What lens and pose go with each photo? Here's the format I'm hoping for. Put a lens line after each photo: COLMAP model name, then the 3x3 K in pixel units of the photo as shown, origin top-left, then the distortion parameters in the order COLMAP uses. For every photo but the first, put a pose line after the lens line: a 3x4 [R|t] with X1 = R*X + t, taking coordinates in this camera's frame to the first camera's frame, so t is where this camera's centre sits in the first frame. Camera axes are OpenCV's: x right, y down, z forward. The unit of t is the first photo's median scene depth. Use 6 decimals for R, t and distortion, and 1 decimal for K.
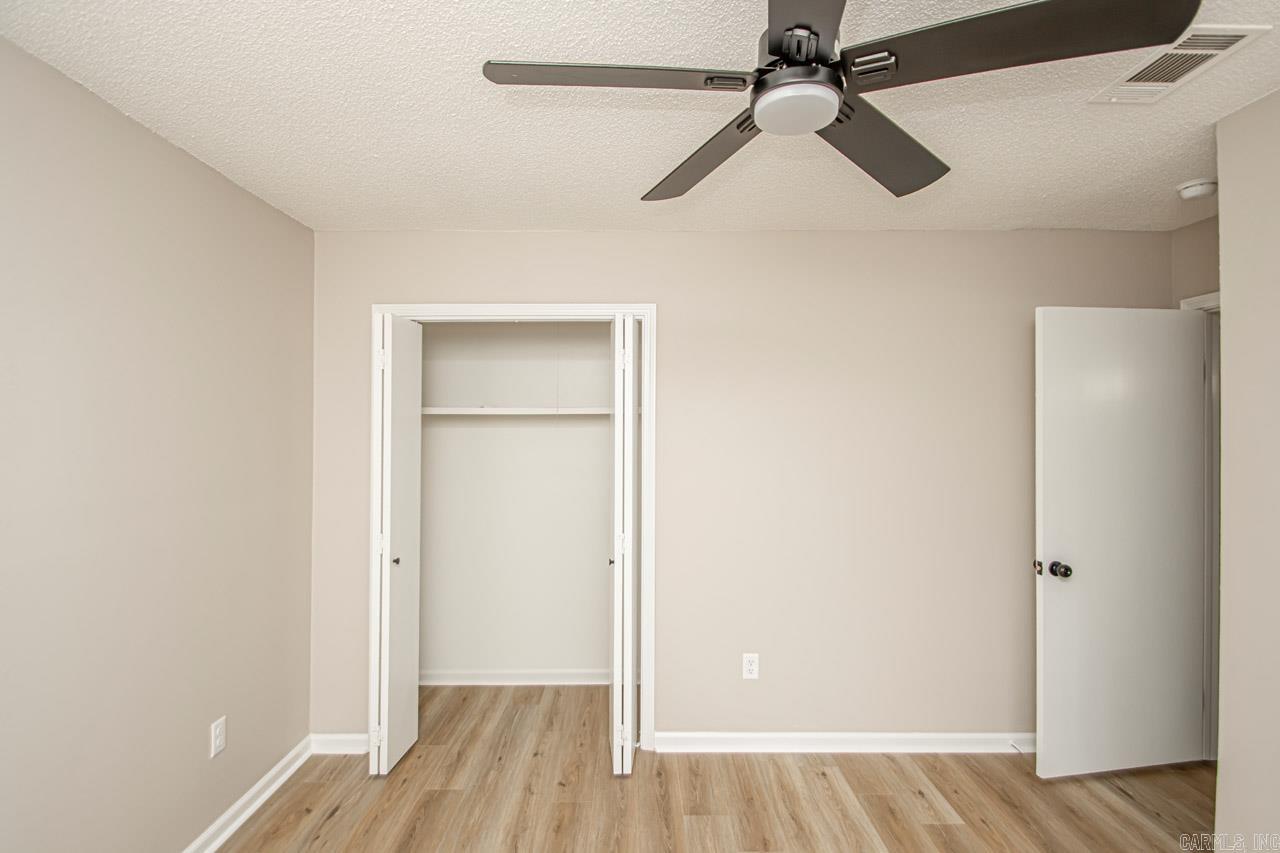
lens RADIAL K [[601.0, 0, 647.3], [0, 601.0, 423.9], [0, 0, 1]] dist [0.024682, -0.022242]
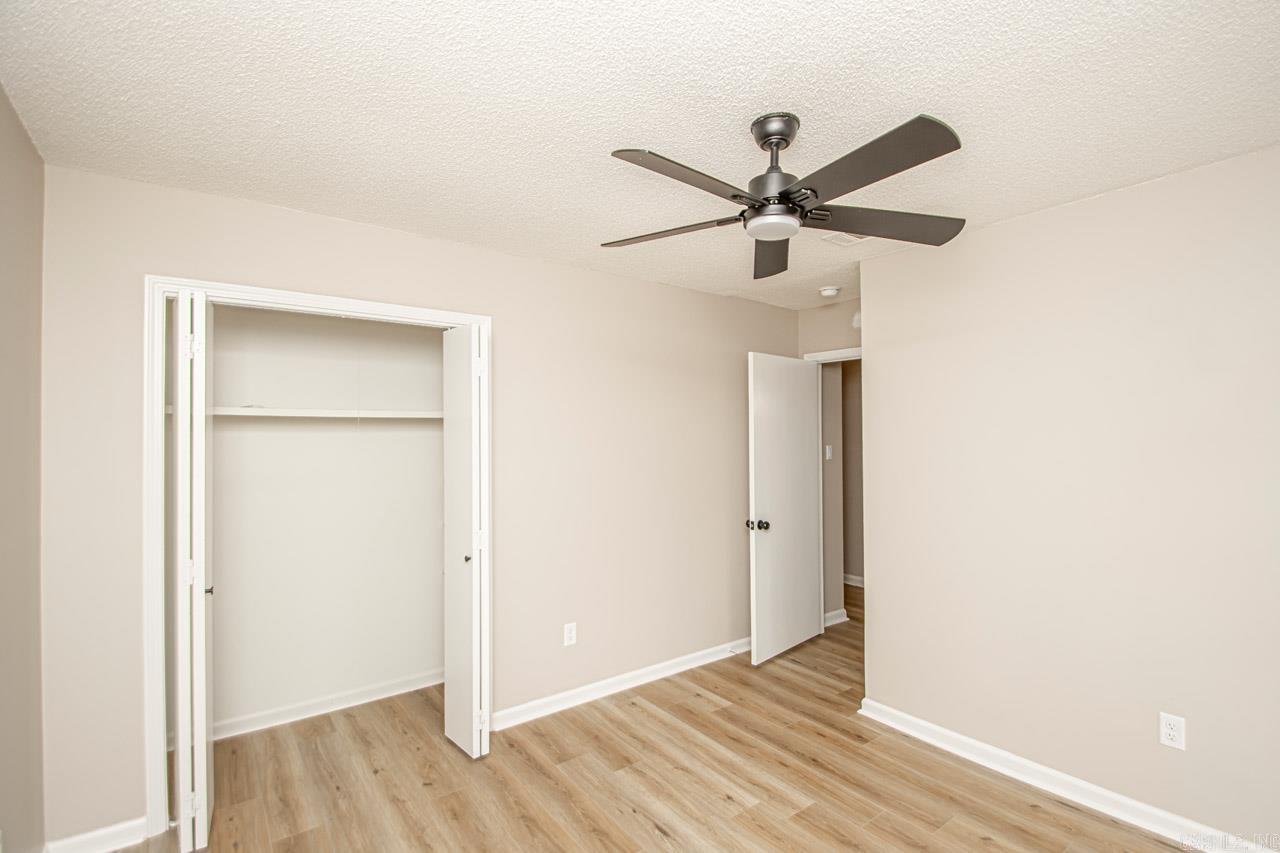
lens RADIAL K [[592.2, 0, 640.0], [0, 592.2, 426.5], [0, 0, 1]] dist [0.023008, -0.025622]
pose [[0.796926, 0.008525, 0.604017, -0.455830], [-0.004633, 0.999957, -0.008000, 0.005383], [-0.604060, 0.003577, 0.796931, -0.008088]]
